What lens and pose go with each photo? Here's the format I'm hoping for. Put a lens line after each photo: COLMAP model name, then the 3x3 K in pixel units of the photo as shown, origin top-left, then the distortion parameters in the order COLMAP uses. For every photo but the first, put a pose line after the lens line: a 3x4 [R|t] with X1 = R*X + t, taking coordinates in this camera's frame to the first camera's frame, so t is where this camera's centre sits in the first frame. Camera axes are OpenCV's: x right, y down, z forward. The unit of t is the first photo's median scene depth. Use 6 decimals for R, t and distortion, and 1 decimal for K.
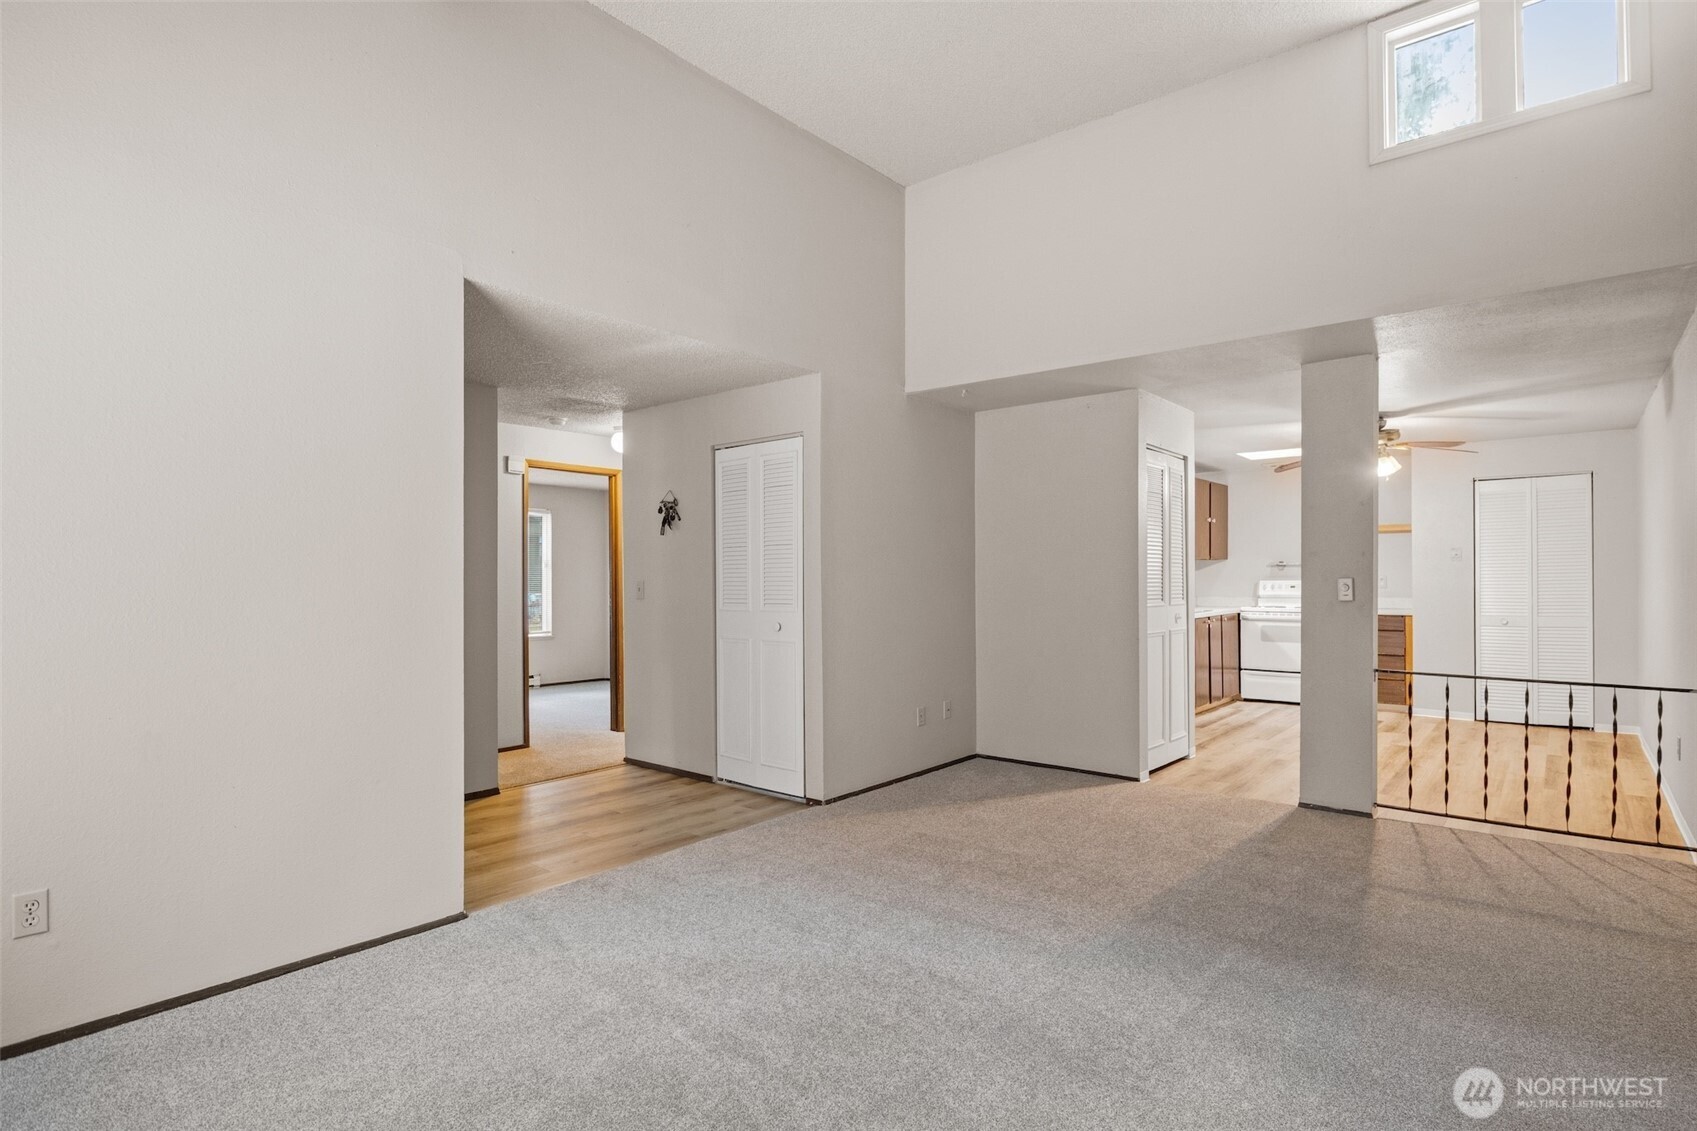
lens RADIAL K [[845.9, 0, 851.0], [0, 845.9, 578.5], [0, 0, 1]] dist [-0.001974, -0.001868]
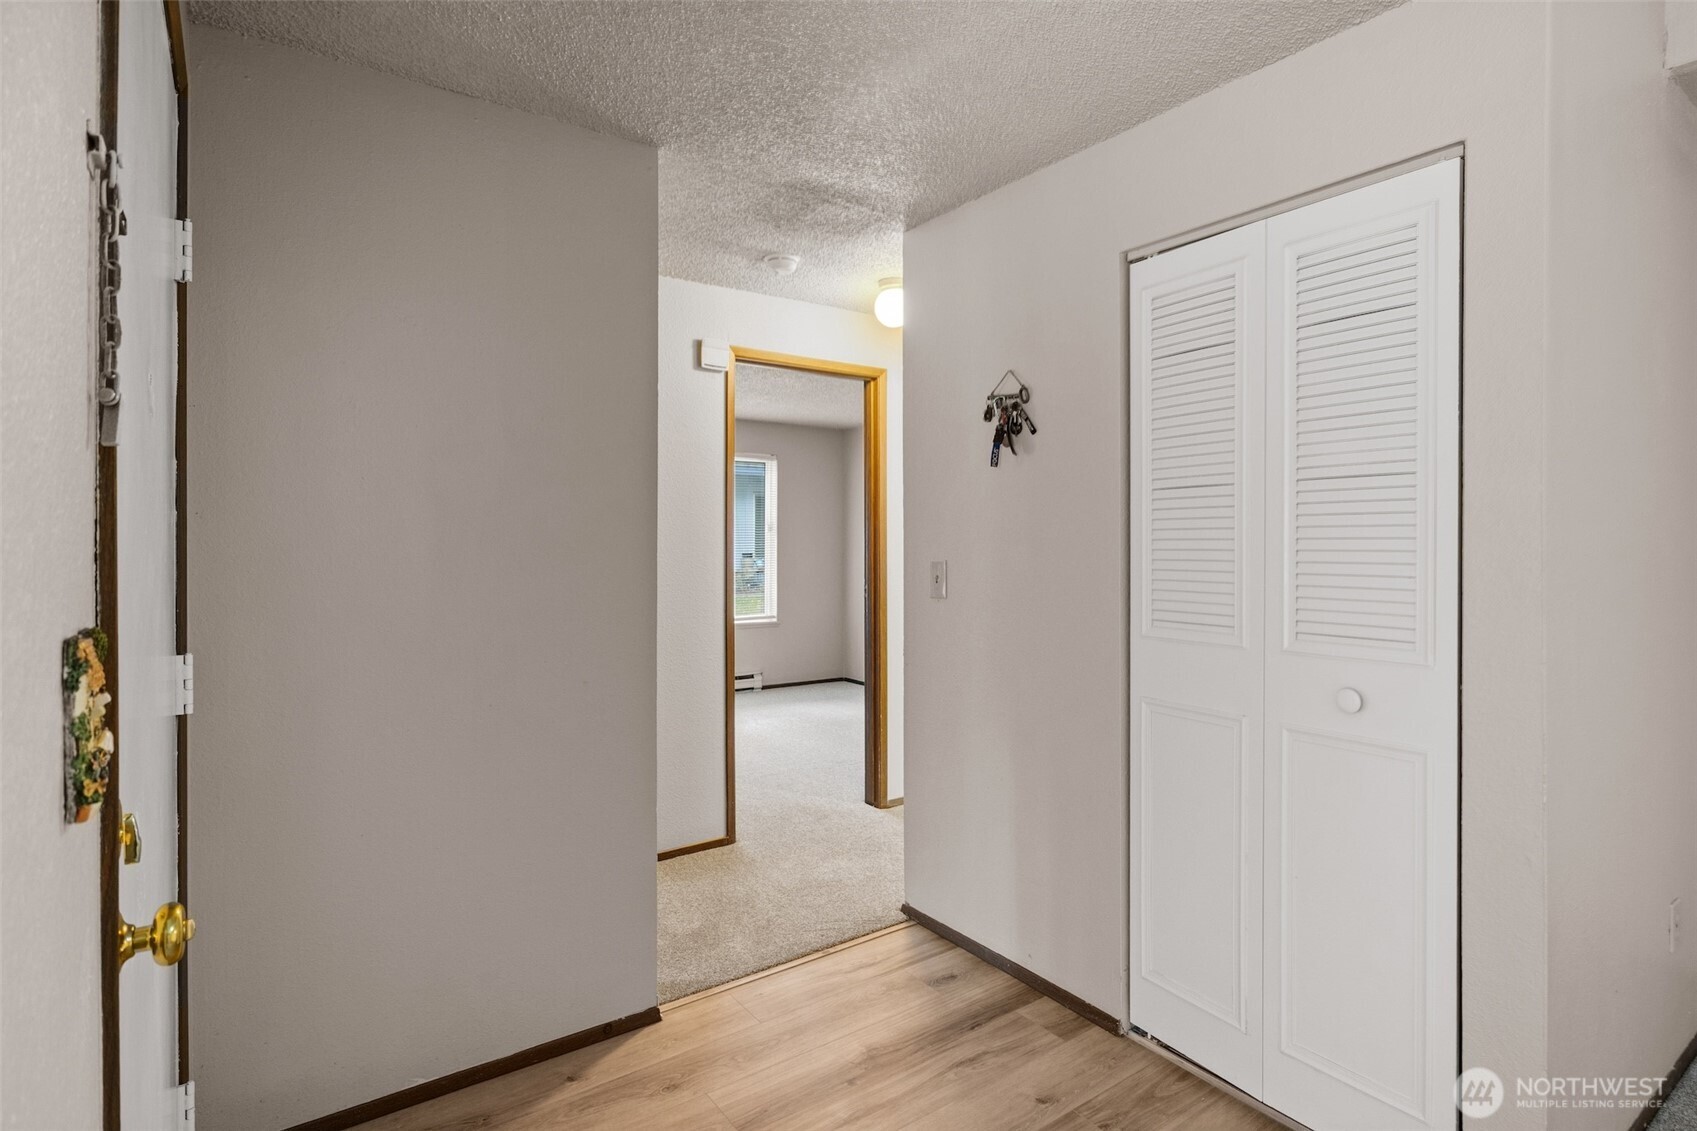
lens RADIAL K [[845.9, 0, 889.5], [0, 845.9, 547.9], [0, 0, 1]] dist [-0.001974, -0.001868]
pose [[0.977437, 0.006831, -0.211116, -0.196784], [-0.005244, 0.999954, 0.008075, -0.010490], [0.211161, -0.006785, 0.977428, 0.577915]]
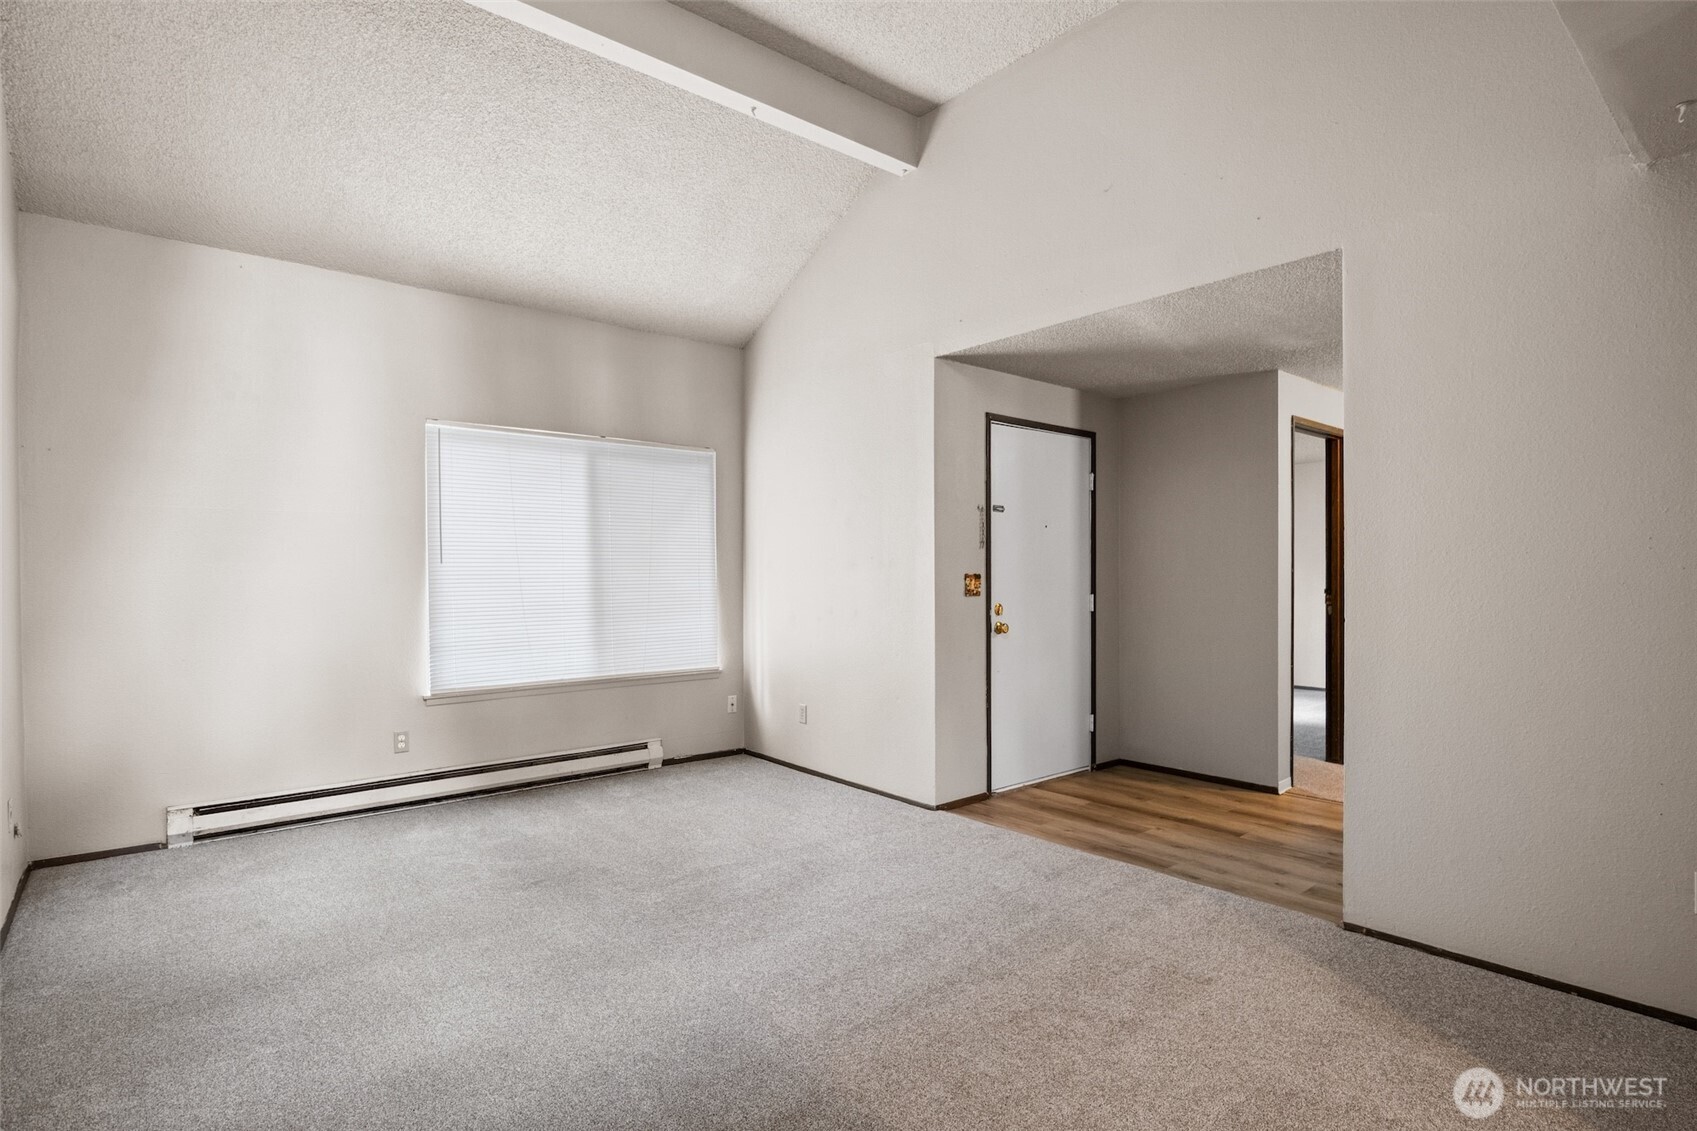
lens RADIAL K [[845.9, 0, 851.1], [0, 845.9, 584.4], [0, 0, 1]] dist [-0.001974, -0.001868]
pose [[-0.167597, 0.017932, -0.985692, 0.593992], [0.008143, 0.999826, 0.016804, -0.000597], [0.985822, -0.005210, -0.167714, 0.688892]]
